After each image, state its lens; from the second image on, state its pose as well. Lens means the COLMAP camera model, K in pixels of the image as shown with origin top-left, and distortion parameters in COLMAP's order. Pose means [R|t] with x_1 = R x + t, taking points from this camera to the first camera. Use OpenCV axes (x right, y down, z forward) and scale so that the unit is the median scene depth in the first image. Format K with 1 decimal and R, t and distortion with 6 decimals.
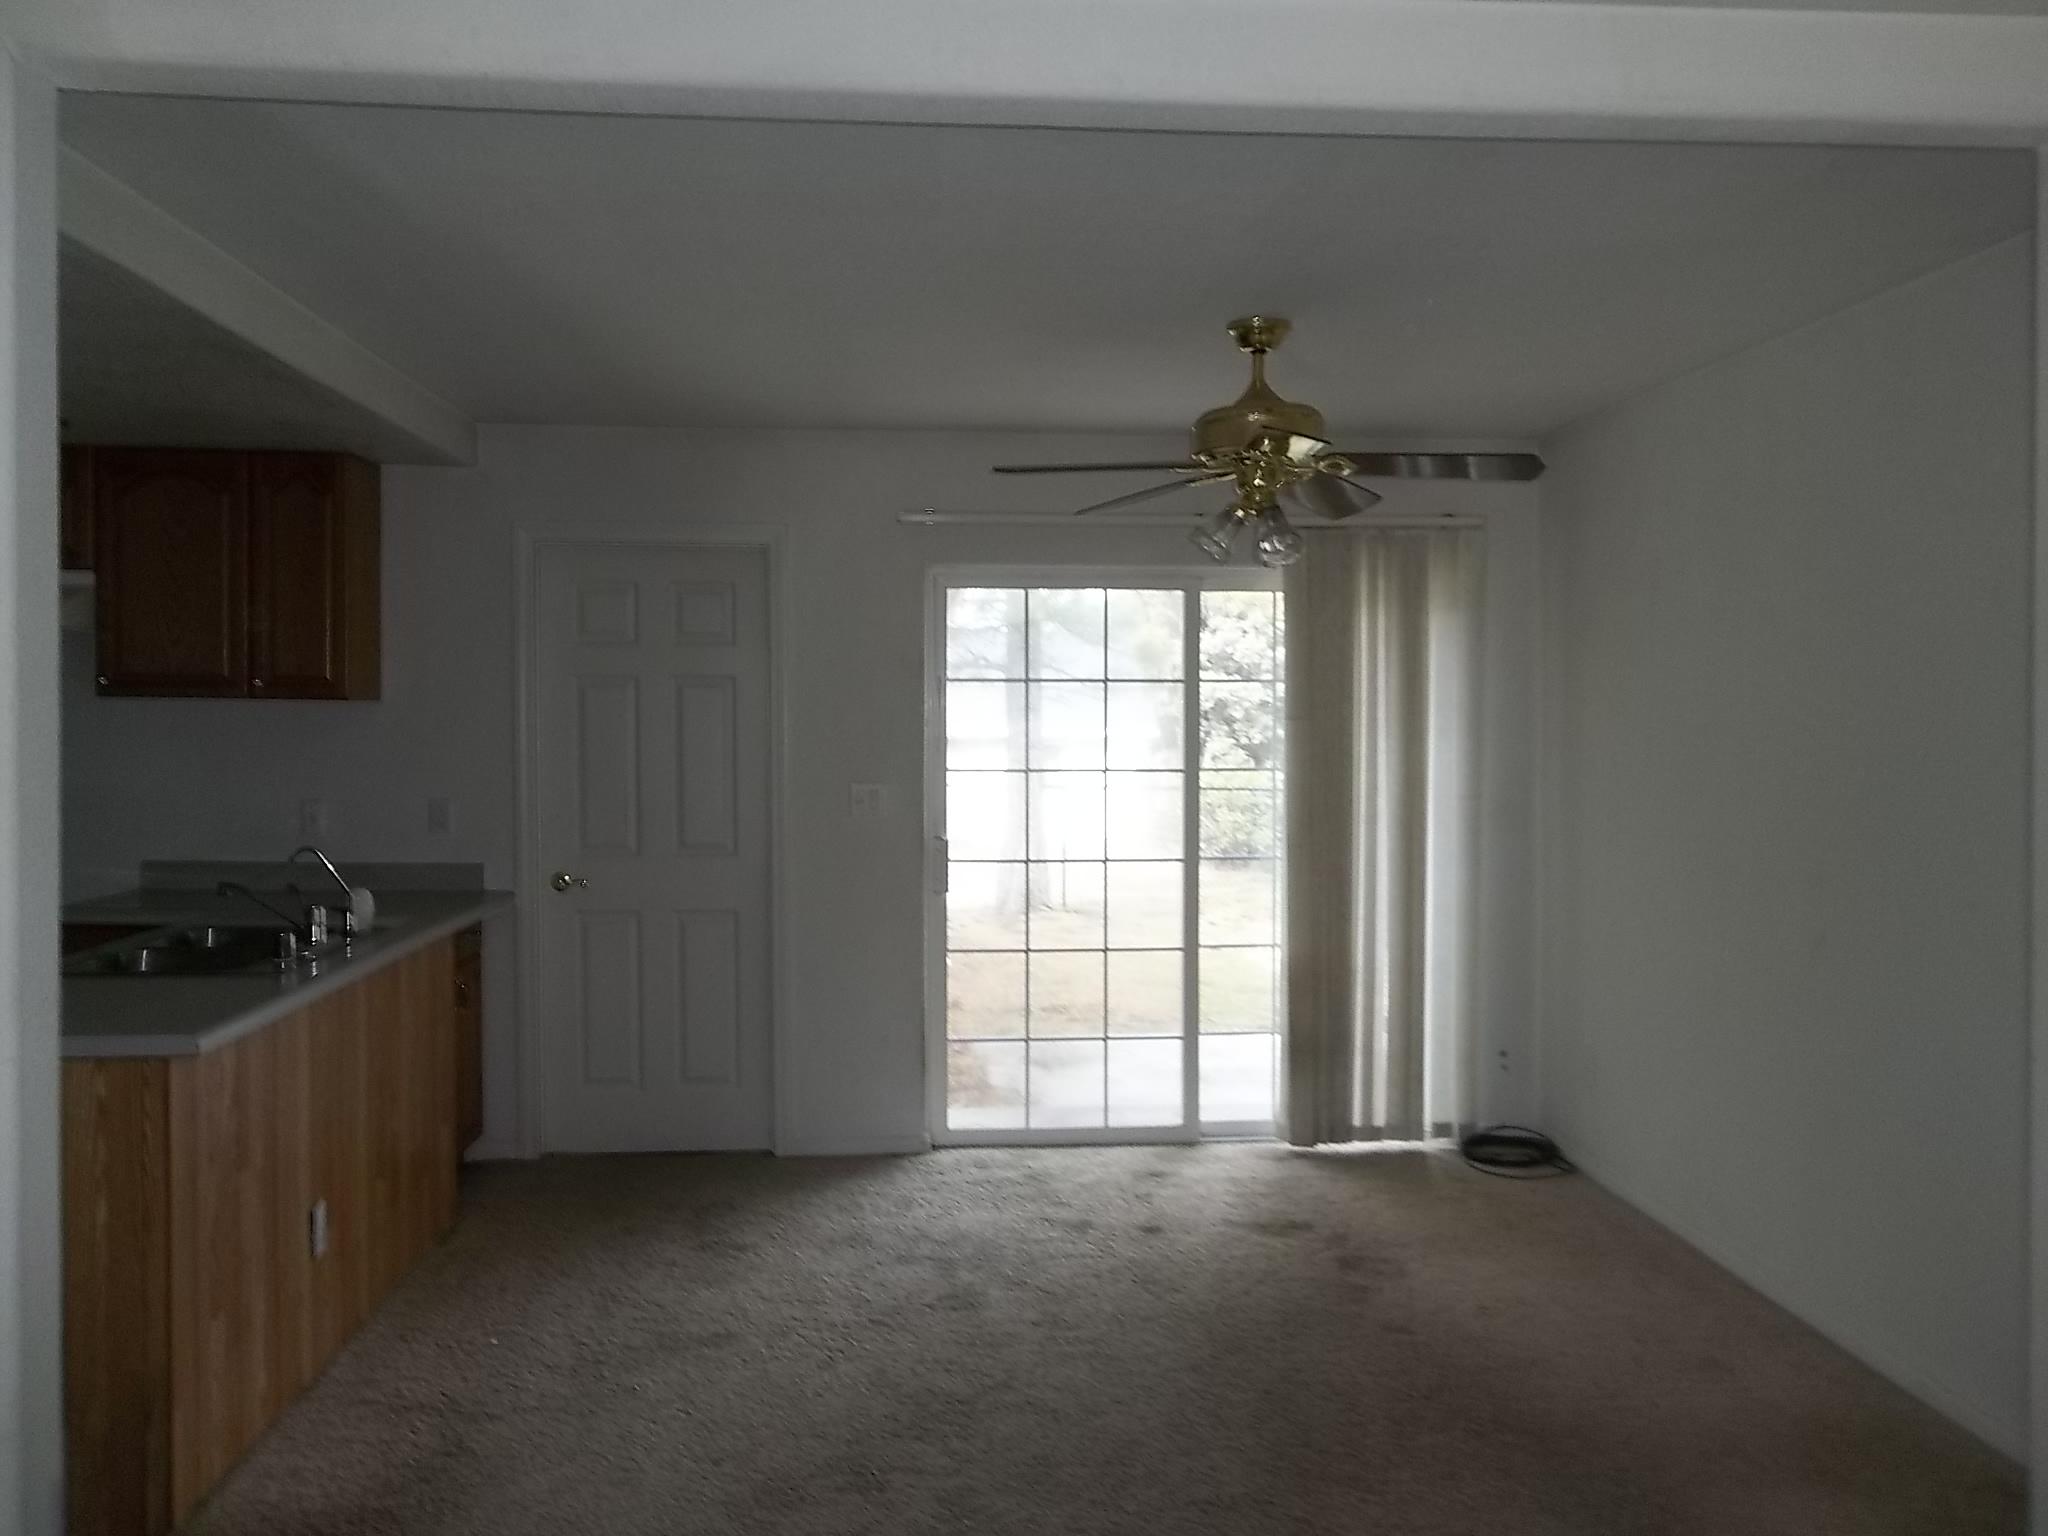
lens RADIAL K [[1719.5, 0, 1027.1], [0, 1719.5, 800.6], [0, 0, 1]] dist [0.008805, 0.007774]
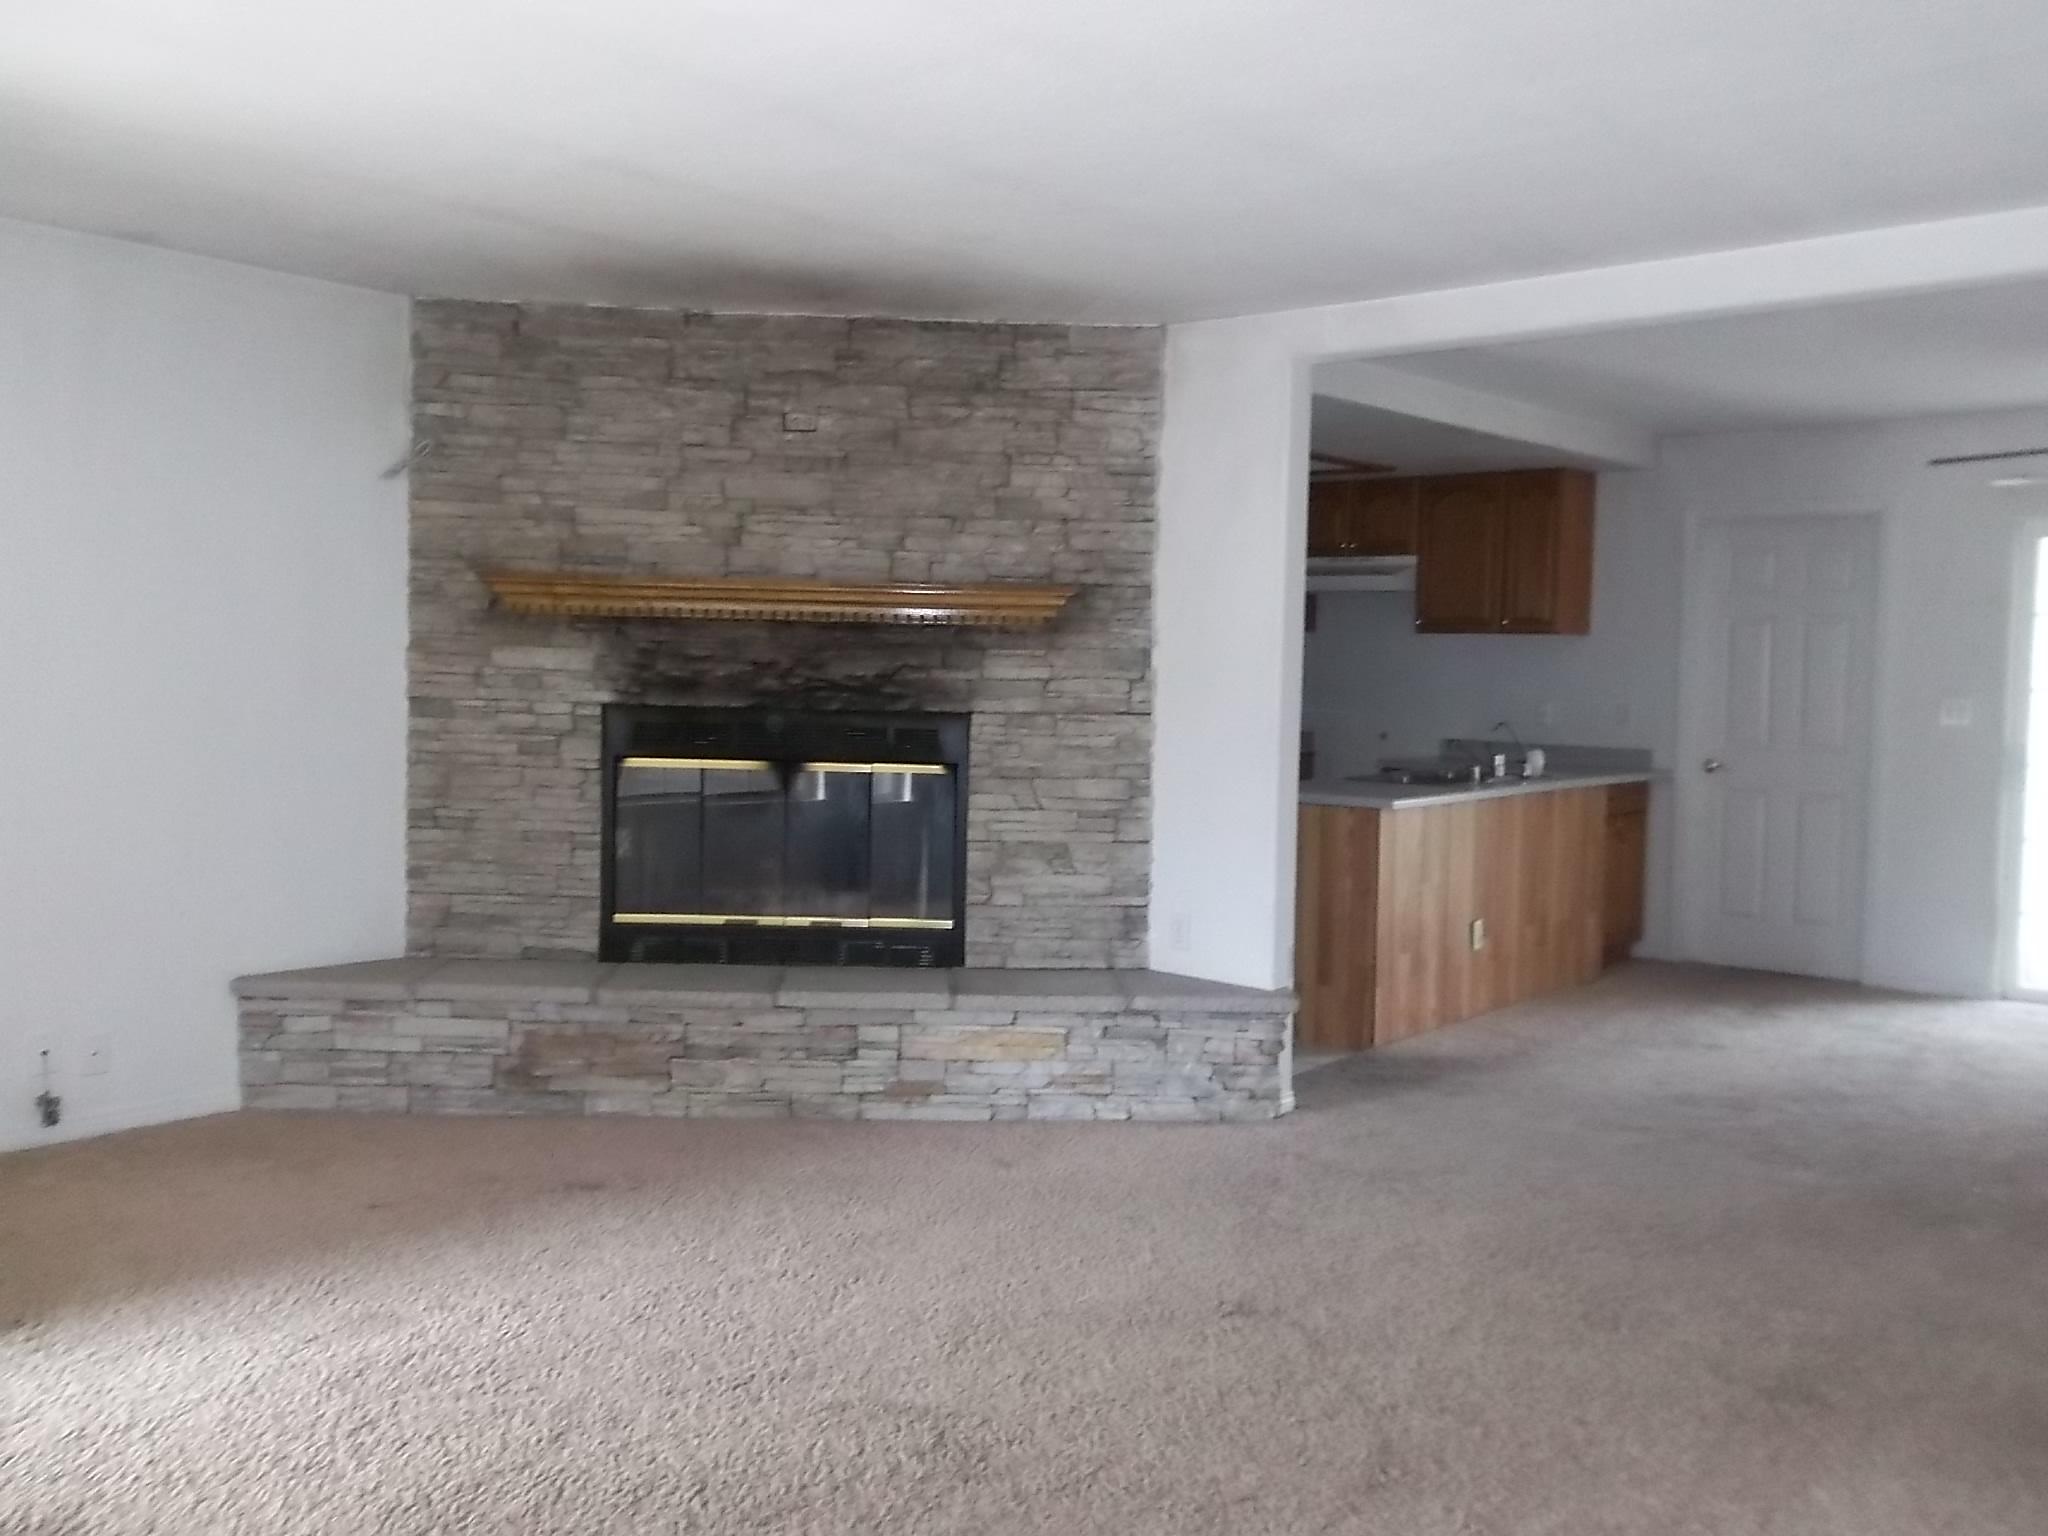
lens RADIAL K [[1719.5, 0, 1027.1], [0, 1719.5, 800.6], [0, 0, 1]] dist [0.008805, 0.007774]
pose [[0.702244, 0.059788, -0.709421, 0.366457], [-0.038977, 0.998202, 0.045542, 0.038600], [0.710868, -0.004330, 0.703312, -0.401615]]
